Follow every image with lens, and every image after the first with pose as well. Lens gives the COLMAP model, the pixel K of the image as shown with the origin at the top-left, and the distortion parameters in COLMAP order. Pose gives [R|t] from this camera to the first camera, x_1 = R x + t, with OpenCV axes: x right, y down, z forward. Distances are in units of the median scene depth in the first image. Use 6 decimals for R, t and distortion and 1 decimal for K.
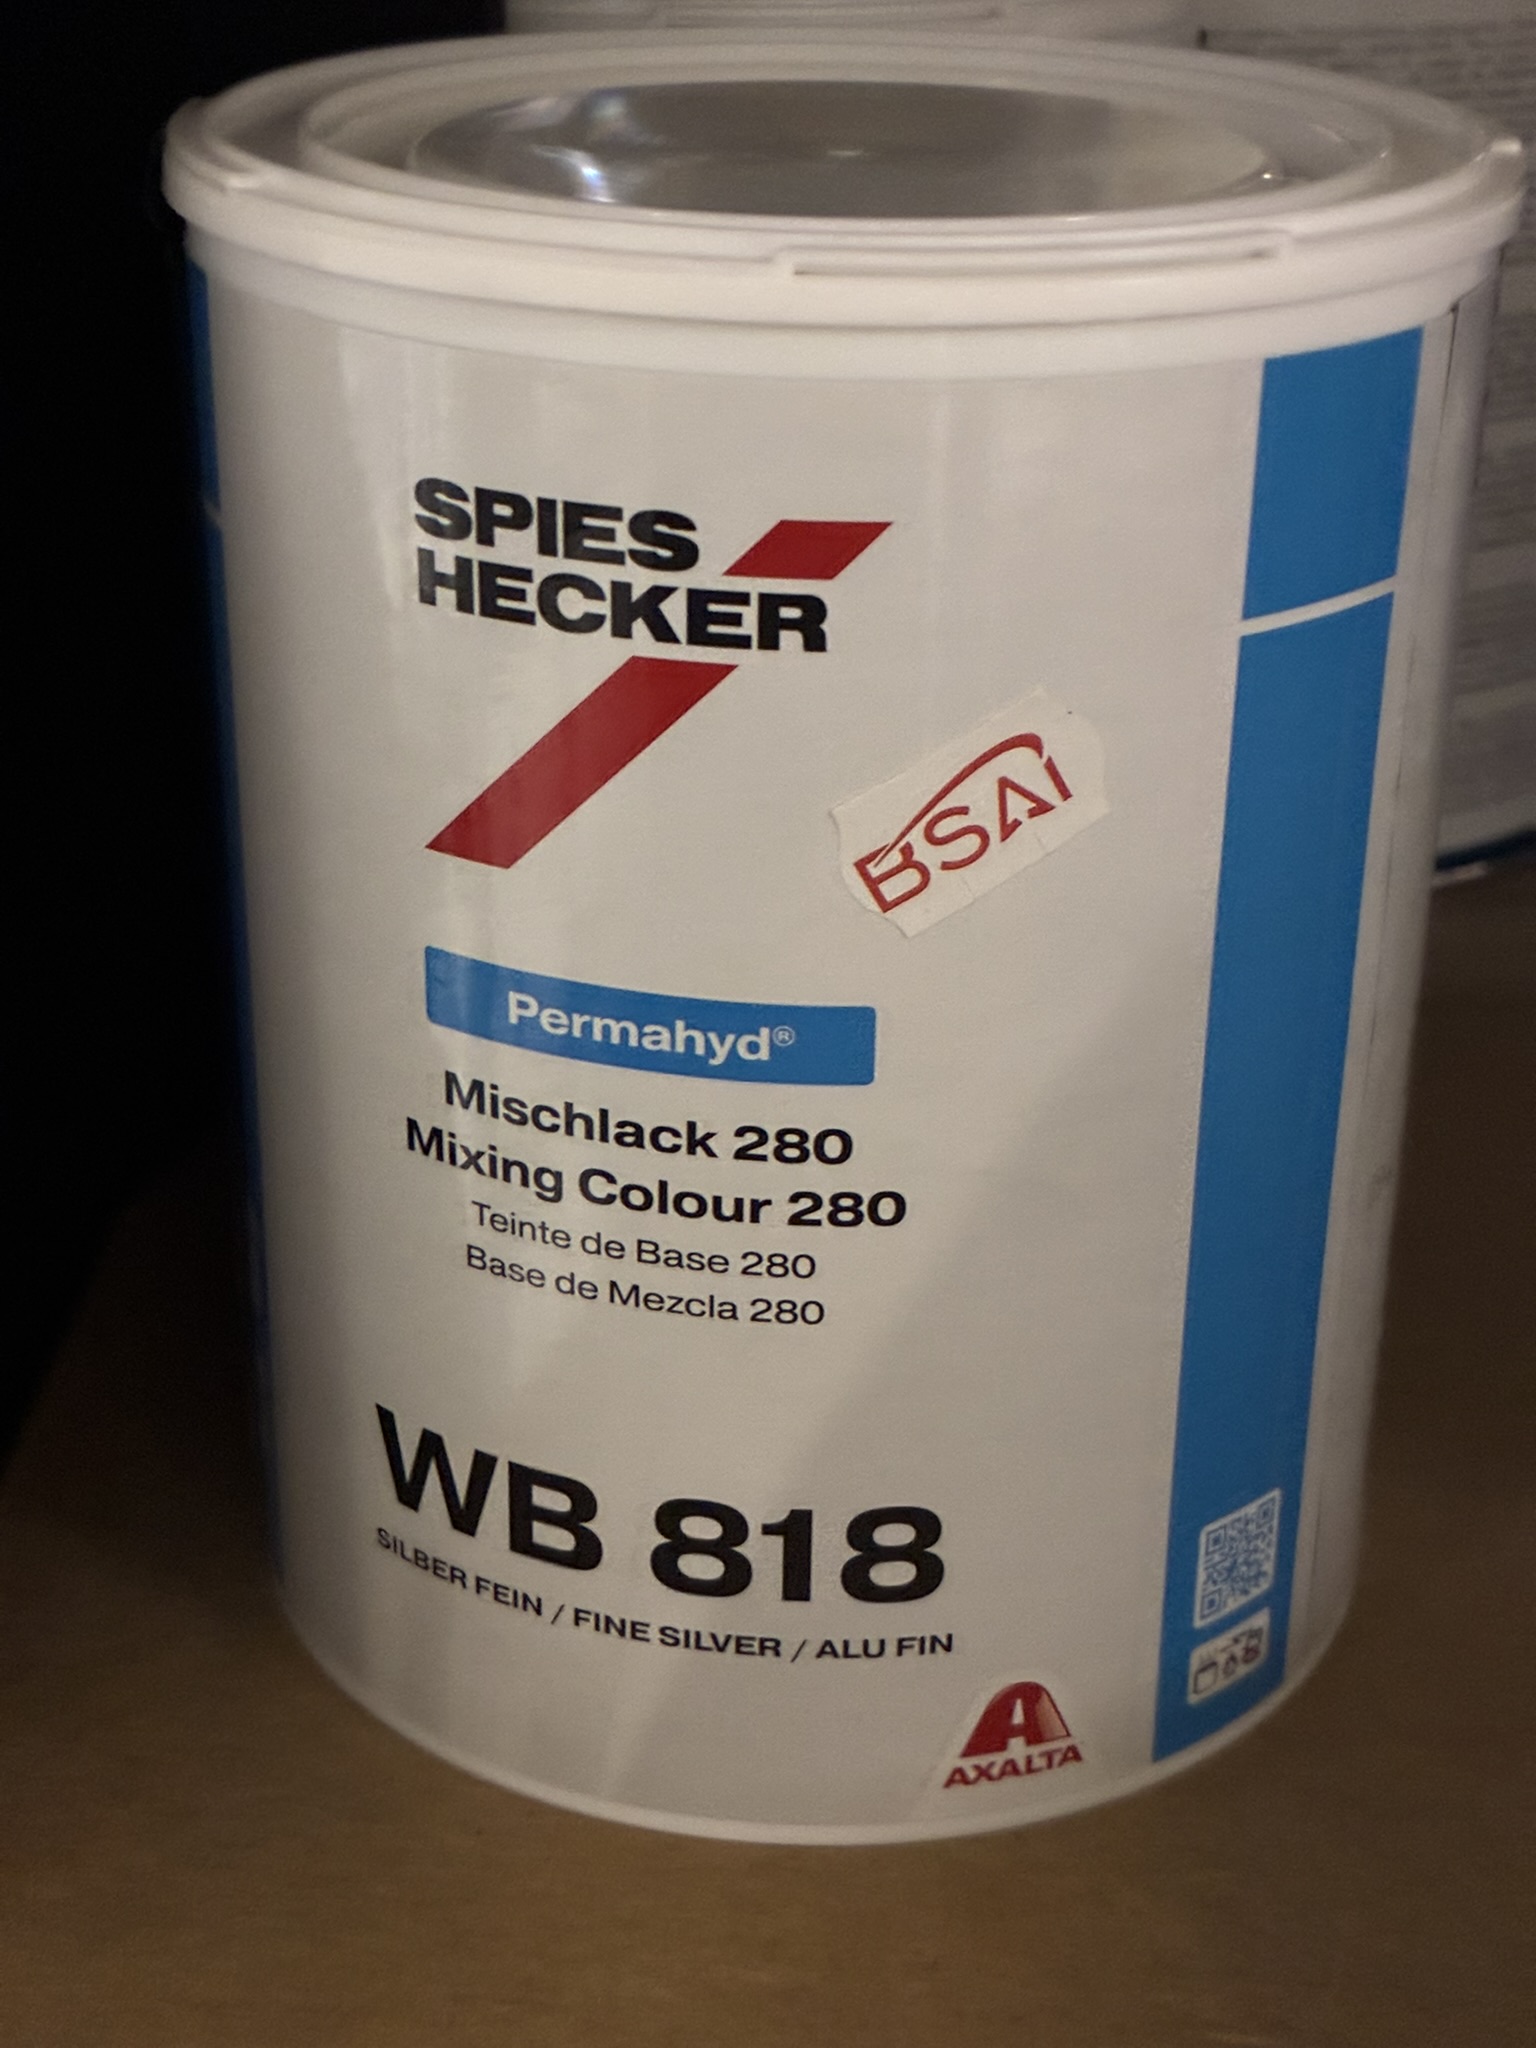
lens RADIAL K [[3036.3, 0, 768.0], [0, 3036.3, 1024.0], [0, 0, 1]] dist [0.309797, -0.018928]
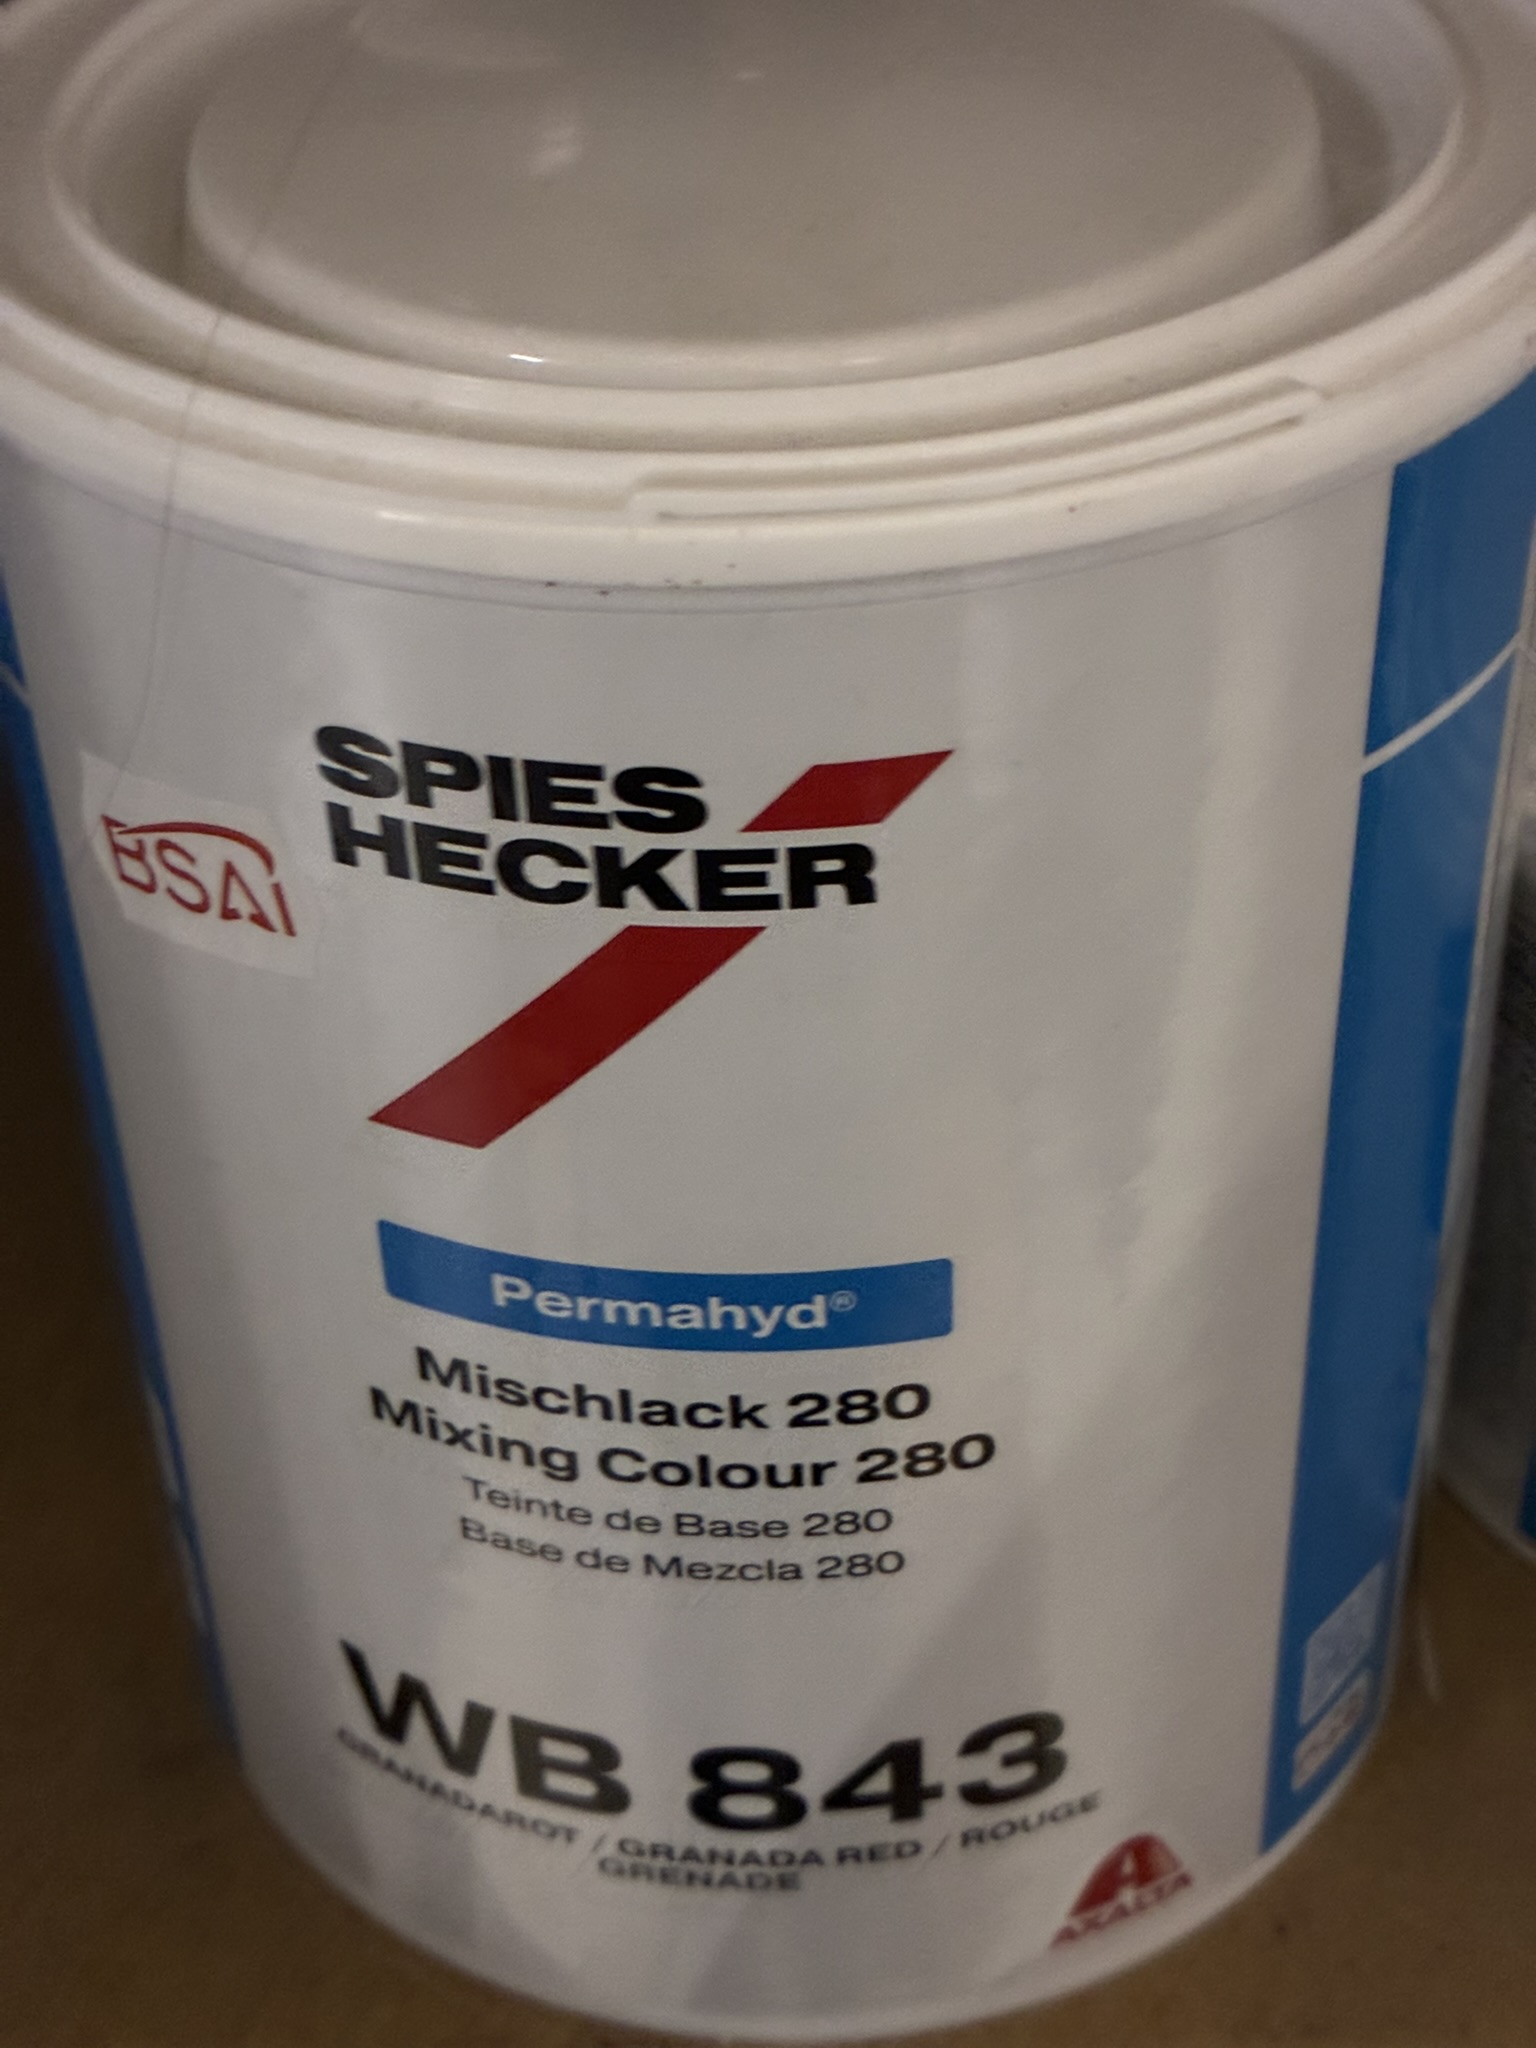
lens RADIAL K [[3078.6, 0, 795.2], [0, 3078.6, 1021.2], [0, 0, 1]] dist [0.230250, -0.067847]
pose [[0.985393, -0.135637, 0.102970, -0.080938], [0.108864, 0.966703, 0.231591, -0.256875], [-0.130954, -0.216998, 0.967348, 0.206050]]
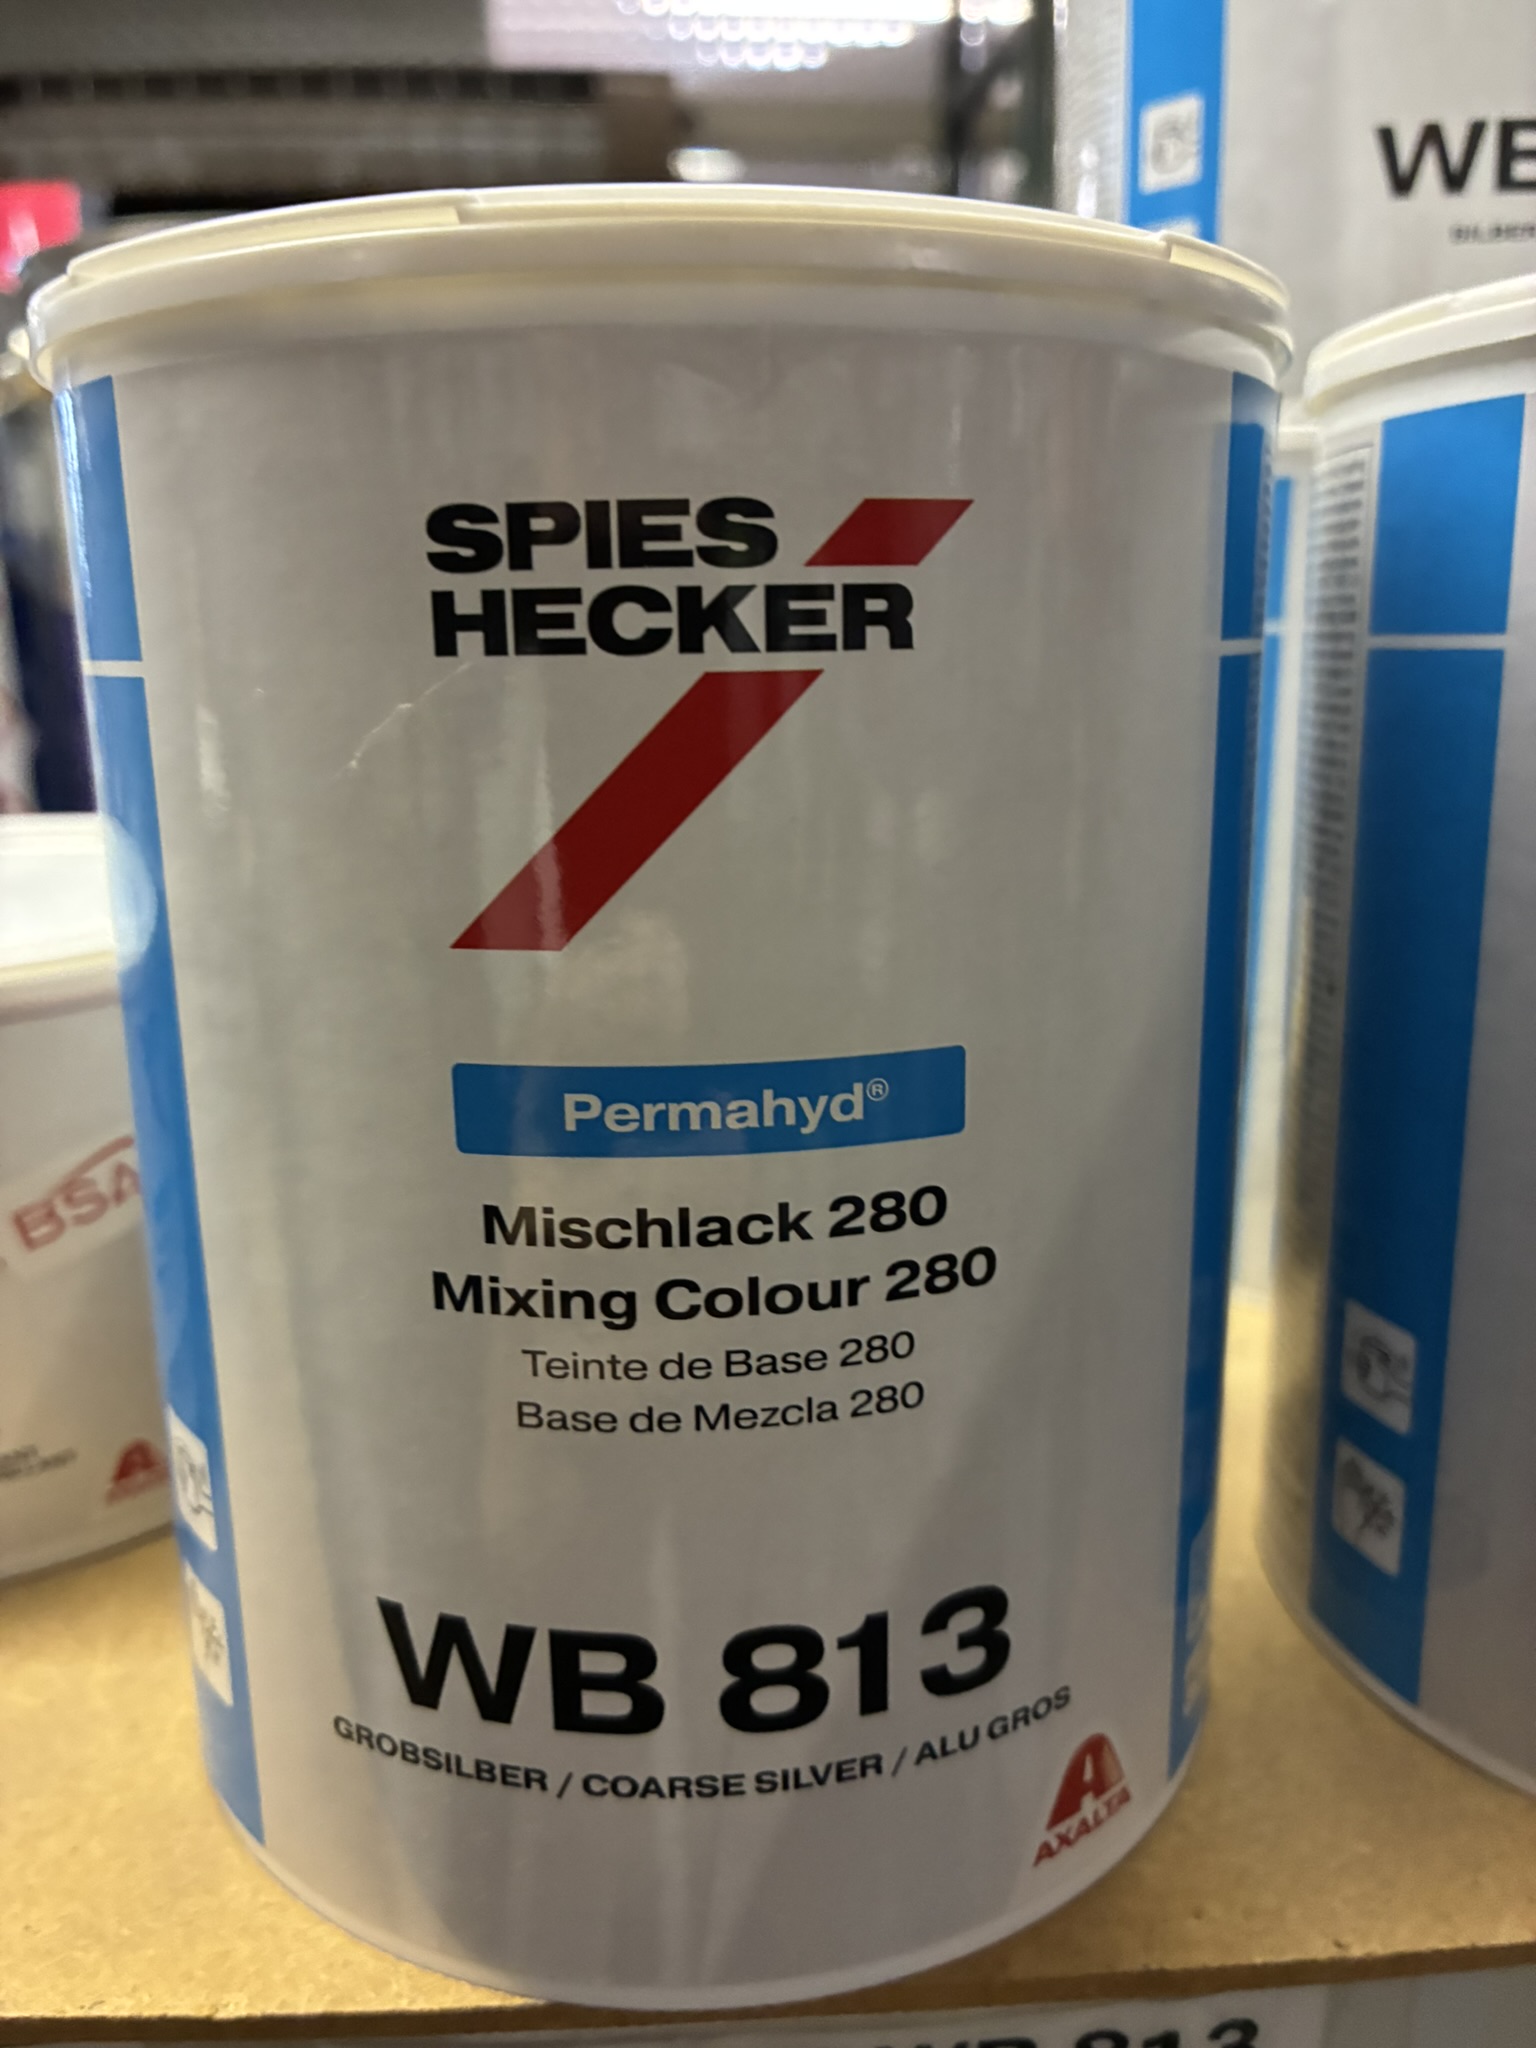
lens RADIAL K [[1558.4, 0, 768.0], [0, 1558.4, 1024.0], [0, 0, 1]] dist [0.125603, -0.263410]
pose [[0.931420, -0.114795, 0.345367, -0.185621], [0.181092, 0.969321, -0.166200, 0.056859], [-0.315693, 0.217345, 0.923634, 0.546680]]
